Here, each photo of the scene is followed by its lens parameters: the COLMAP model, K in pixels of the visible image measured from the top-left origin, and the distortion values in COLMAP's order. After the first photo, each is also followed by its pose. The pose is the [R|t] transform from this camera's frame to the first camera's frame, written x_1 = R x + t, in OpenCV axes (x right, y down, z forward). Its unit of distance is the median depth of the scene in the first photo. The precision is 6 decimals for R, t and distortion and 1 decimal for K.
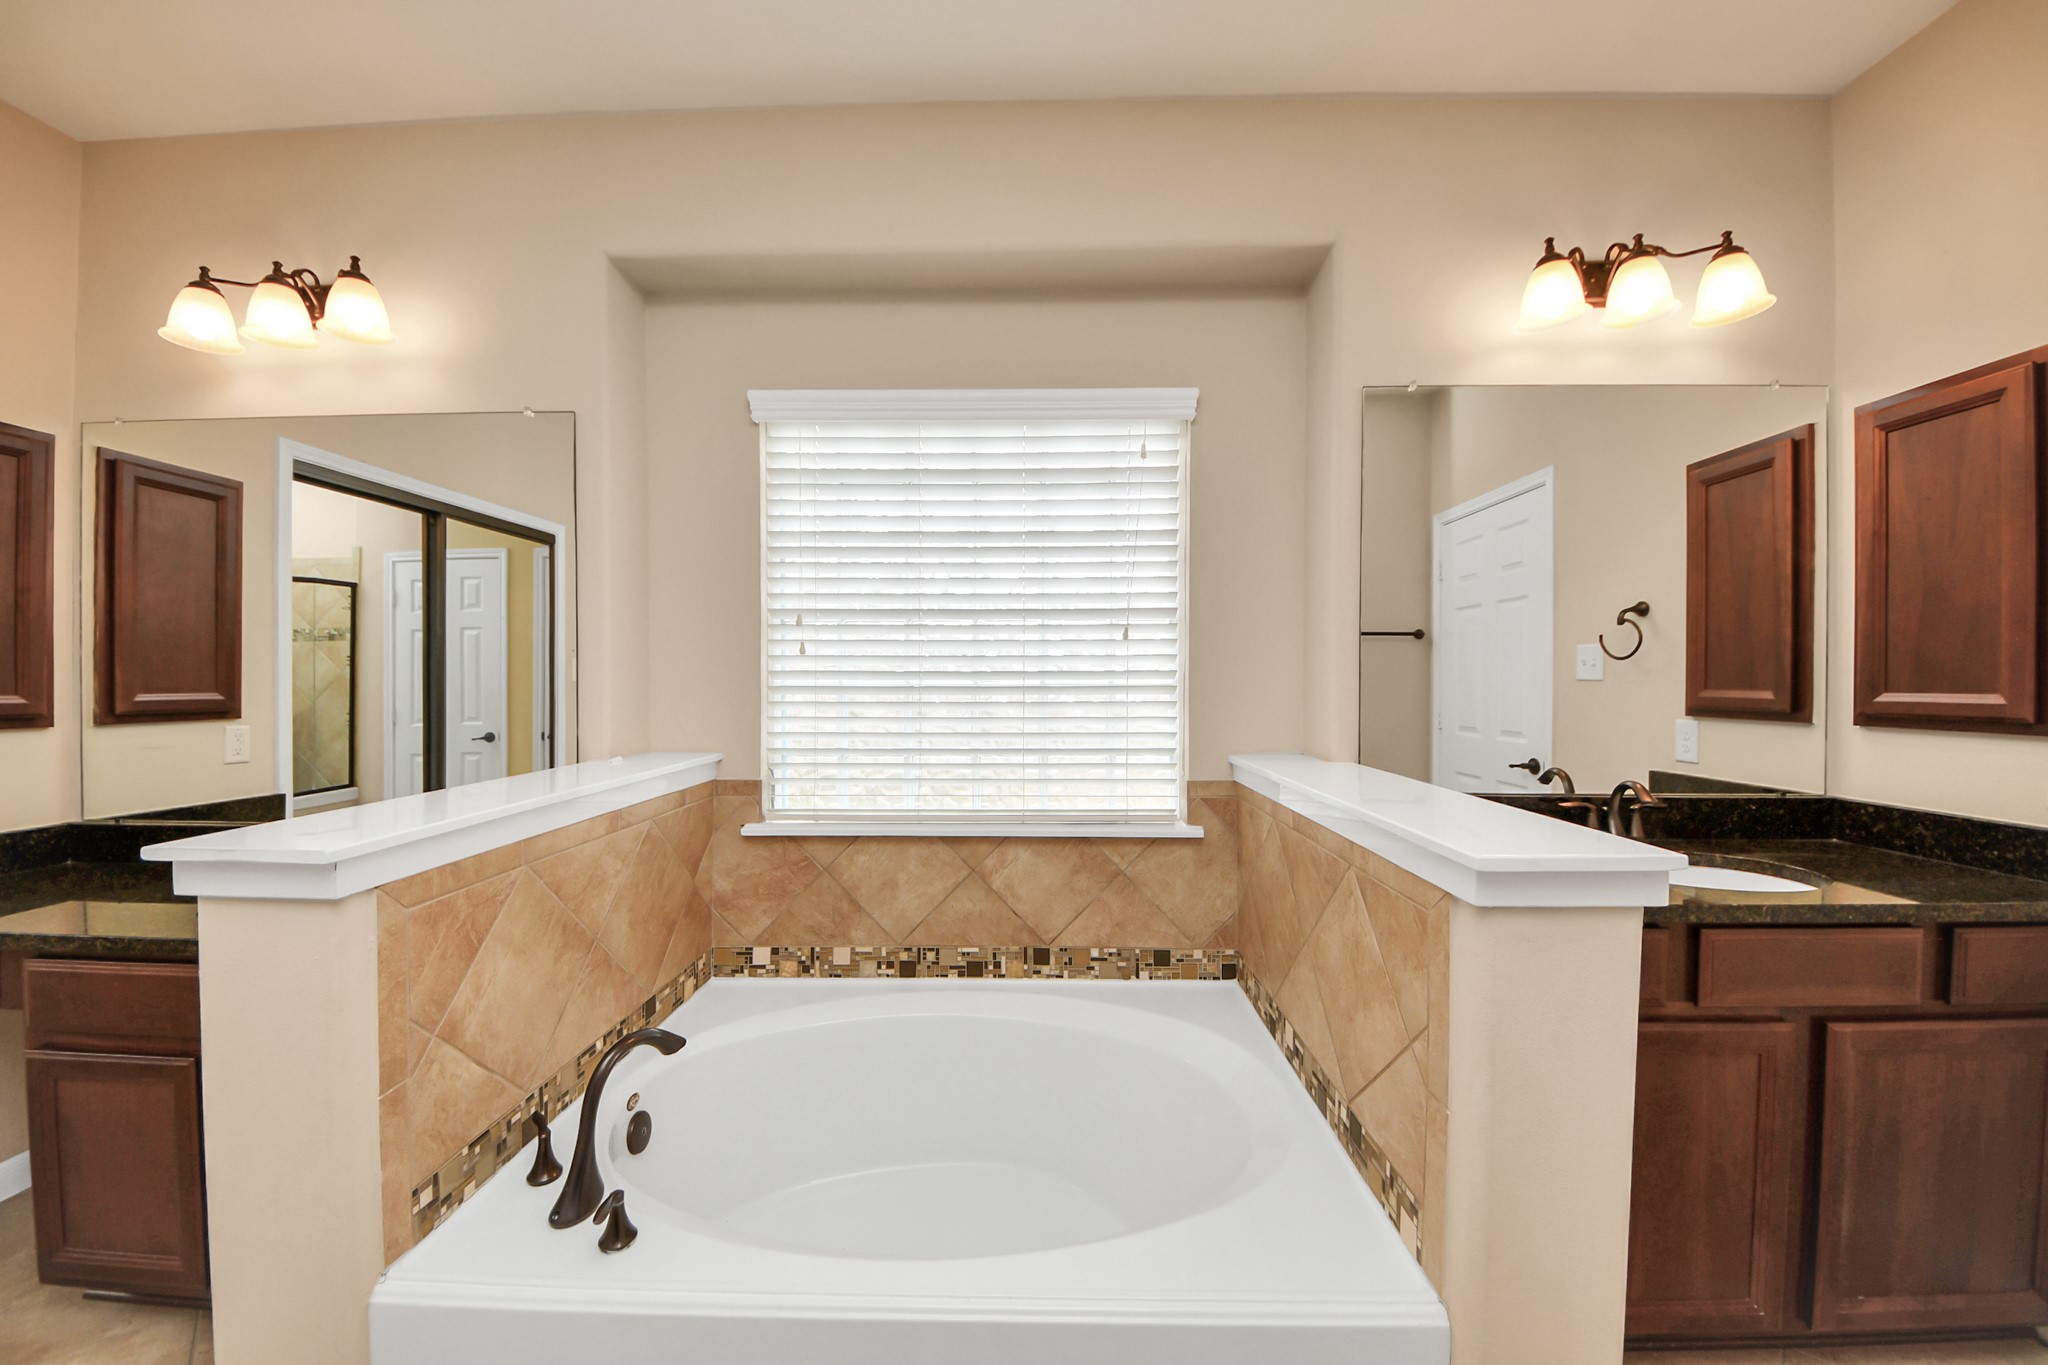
lens RADIAL K [[762.5, 0, 1019.8], [0, 762.5, 674.7], [0, 0, 1]] dist [0.004148, -0.006077]
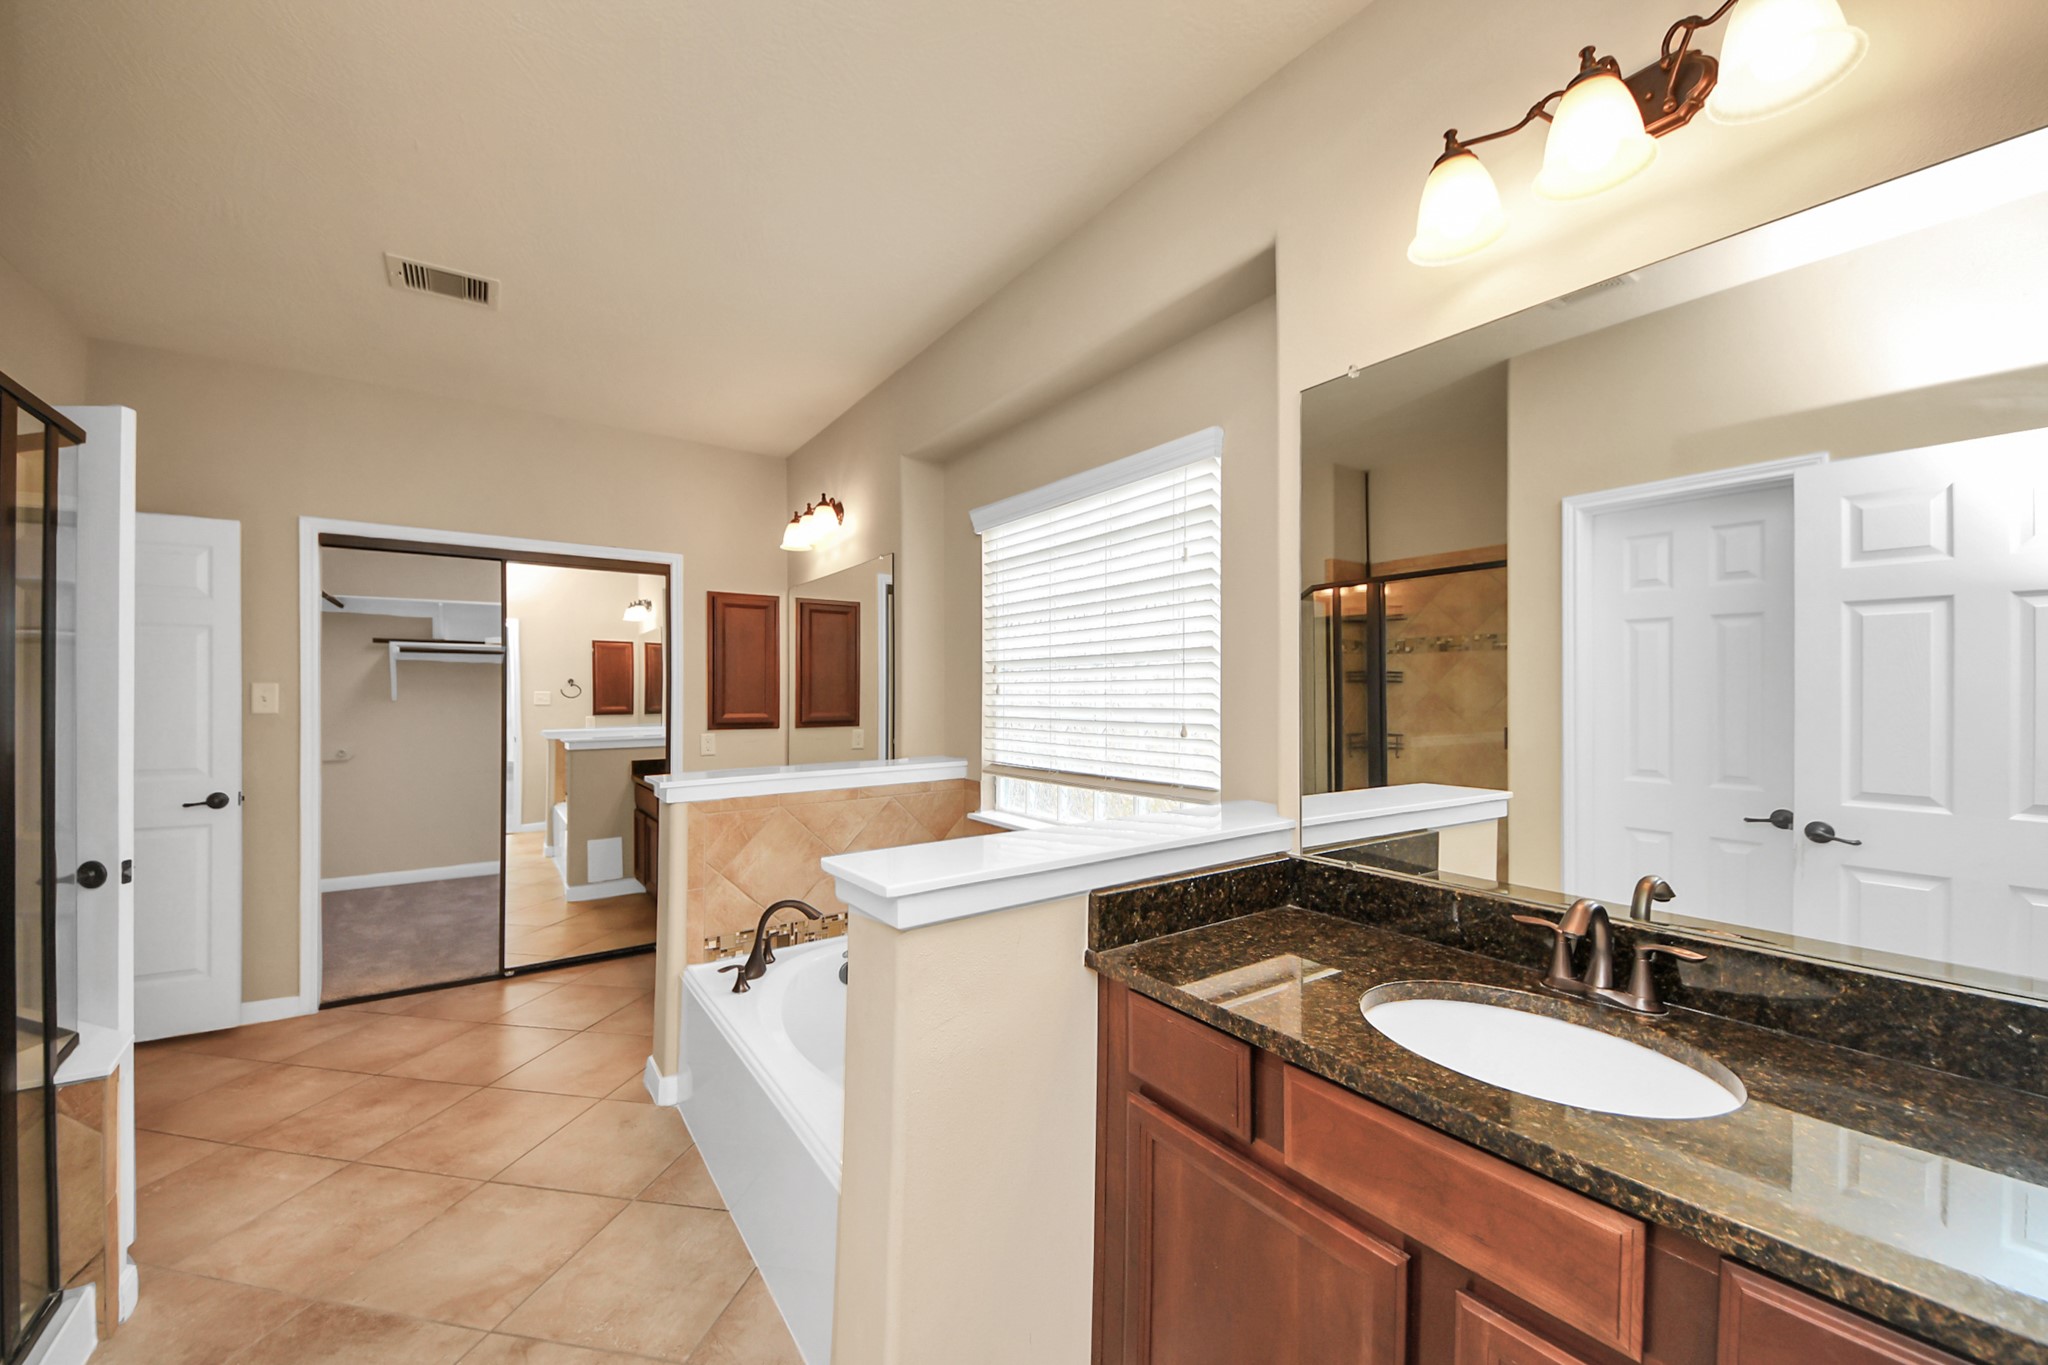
lens RADIAL K [[762.5, 0, 1046.4], [0, 762.5, 685.2], [0, 0, 1]] dist [0.004148, -0.006077]
pose [[0.617041, -0.009494, -0.786873, 0.933245], [0.003939, 0.999952, -0.008976, -0.030639], [0.786921, 0.002439, 0.617049, 0.224595]]
